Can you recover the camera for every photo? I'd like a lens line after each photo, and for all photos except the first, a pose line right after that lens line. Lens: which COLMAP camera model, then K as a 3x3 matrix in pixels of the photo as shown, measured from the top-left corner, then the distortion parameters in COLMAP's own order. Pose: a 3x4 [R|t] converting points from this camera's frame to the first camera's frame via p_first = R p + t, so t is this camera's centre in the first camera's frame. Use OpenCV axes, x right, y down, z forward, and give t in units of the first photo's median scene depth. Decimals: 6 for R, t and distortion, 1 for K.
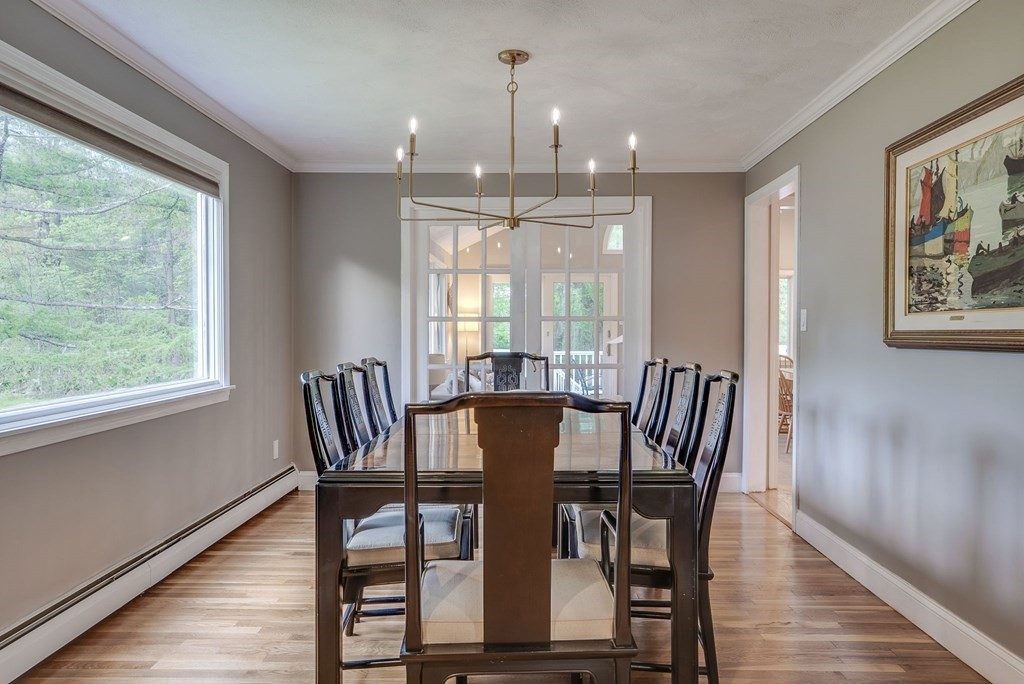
lens RADIAL K [[518.2, 0, 518.3], [0, 518.2, 336.2], [0, 0, 1]] dist [-0.024559, 0.010122]
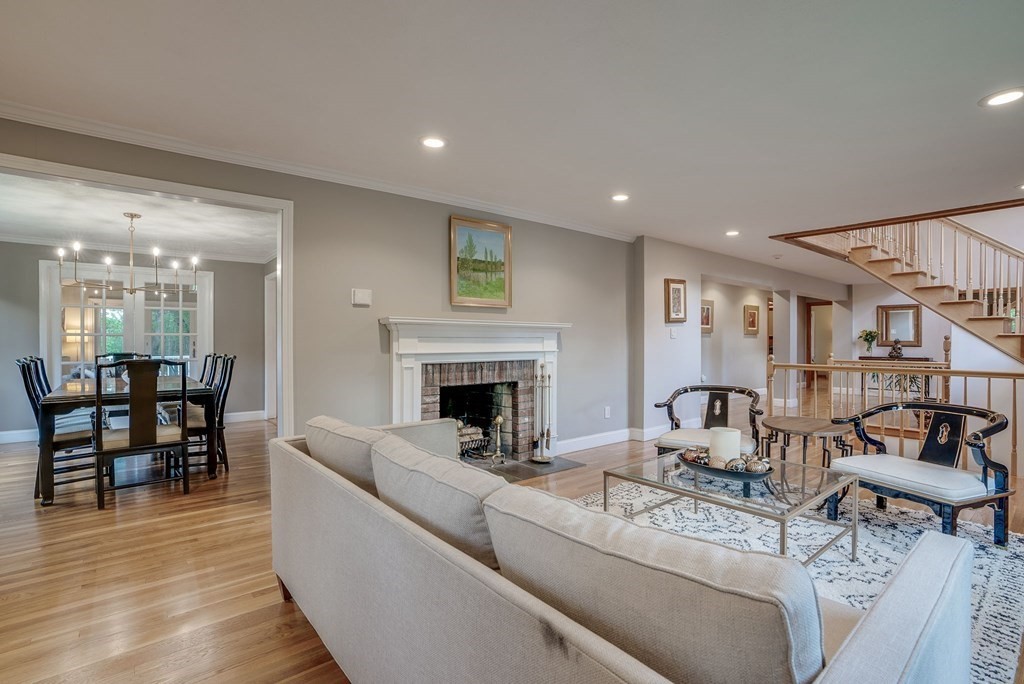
lens RADIAL K [[518.2, 0, 514.8], [0, 518.2, 337.7], [0, 0, 1]] dist [-0.024559, 0.010122]
pose [[0.769911, -0.000786, 0.638151, -0.151604], [0.014551, 0.999761, -0.016324, 0.036734], [-0.637986, 0.021854, 0.769738, -1.741173]]
